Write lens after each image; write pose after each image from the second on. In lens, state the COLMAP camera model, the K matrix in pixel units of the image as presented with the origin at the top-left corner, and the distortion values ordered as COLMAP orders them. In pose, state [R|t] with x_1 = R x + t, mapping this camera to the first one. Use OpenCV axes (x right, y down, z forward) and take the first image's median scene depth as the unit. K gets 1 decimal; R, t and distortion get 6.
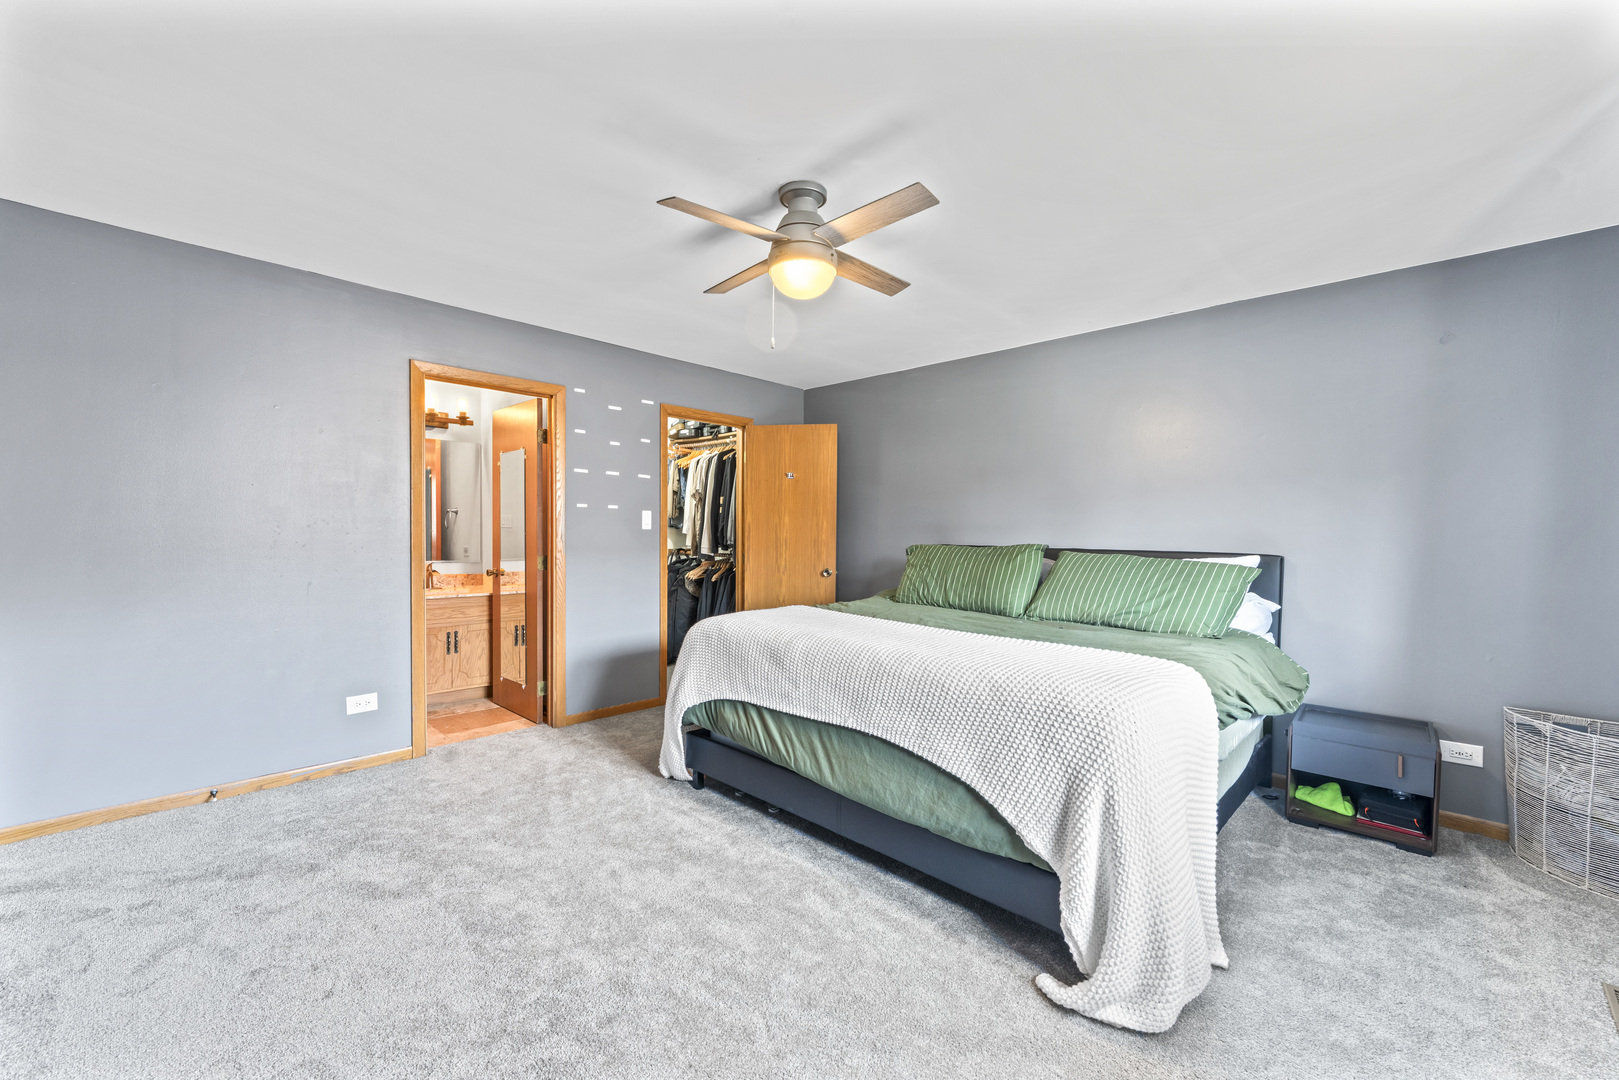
lens RADIAL K [[658.8, 0, 814.9], [0, 658.8, 541.7], [0, 0, 1]] dist [-0.001314, -0.000197]
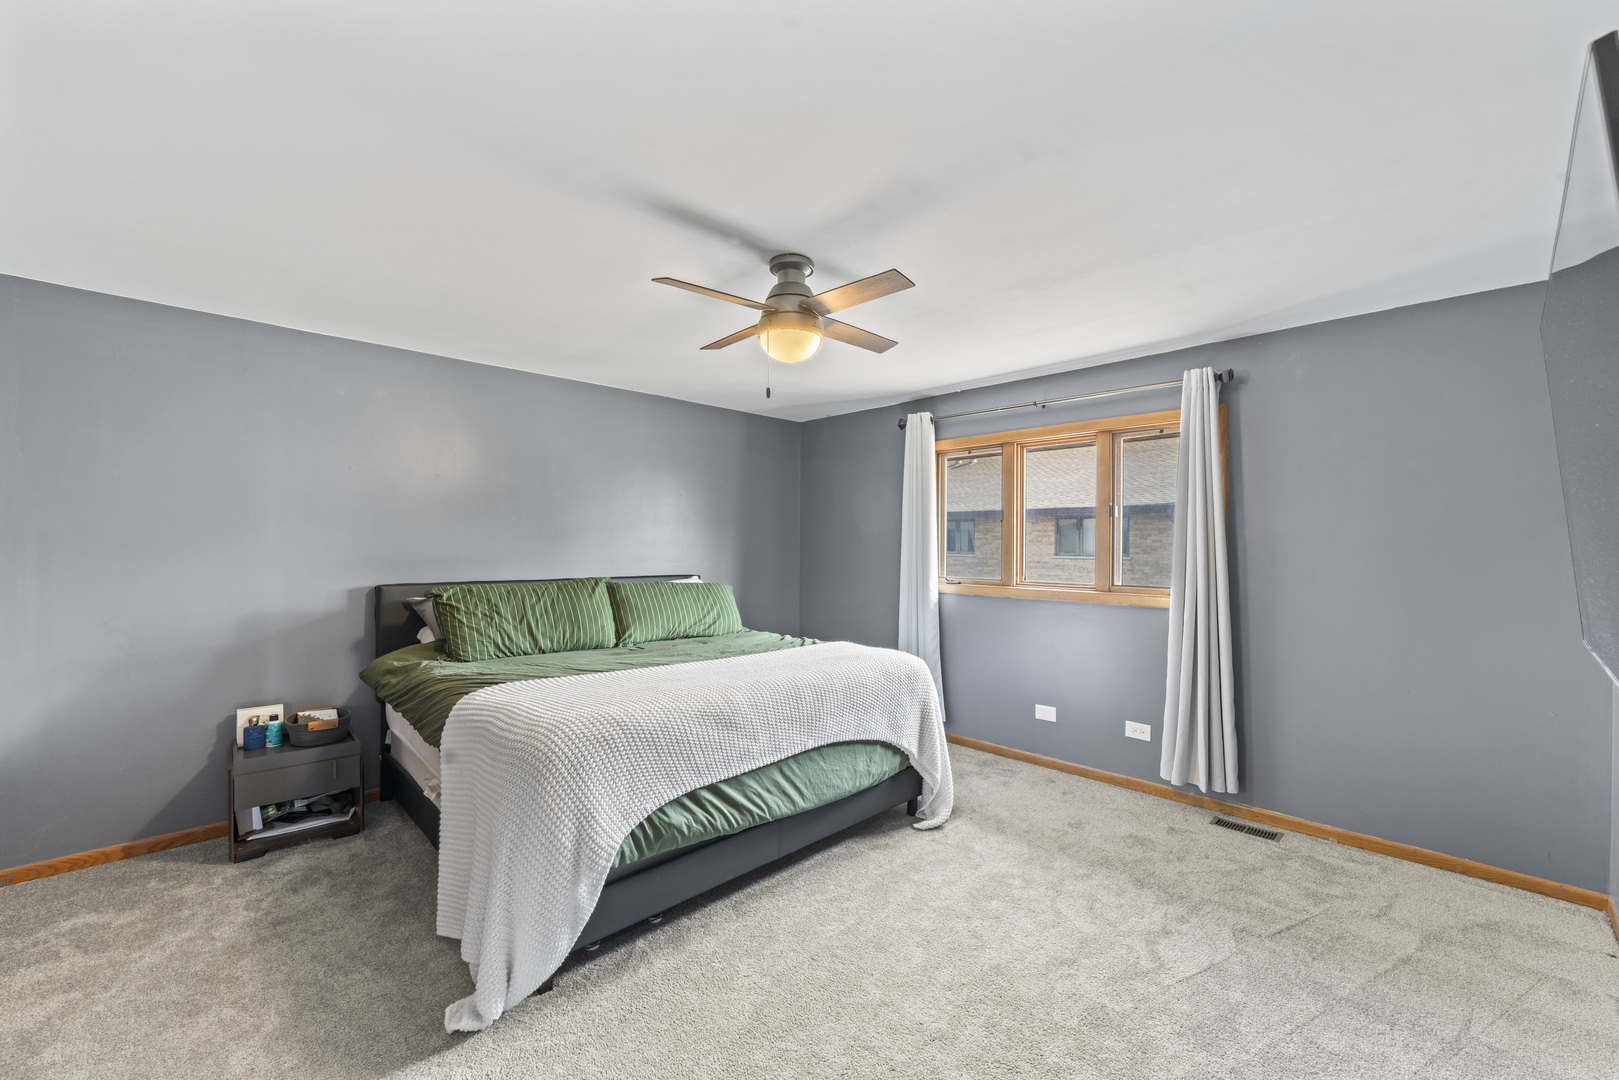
lens RADIAL K [[658.8, 0, 814.9], [0, 658.8, 541.7], [0, 0, 1]] dist [-0.001314, -0.000197]
pose [[0.003529, -0.010561, 0.999938, -0.982121], [0.007902, 0.999913, 0.010532, -0.084079], [-0.999963, 0.007865, 0.003612, 0.877281]]
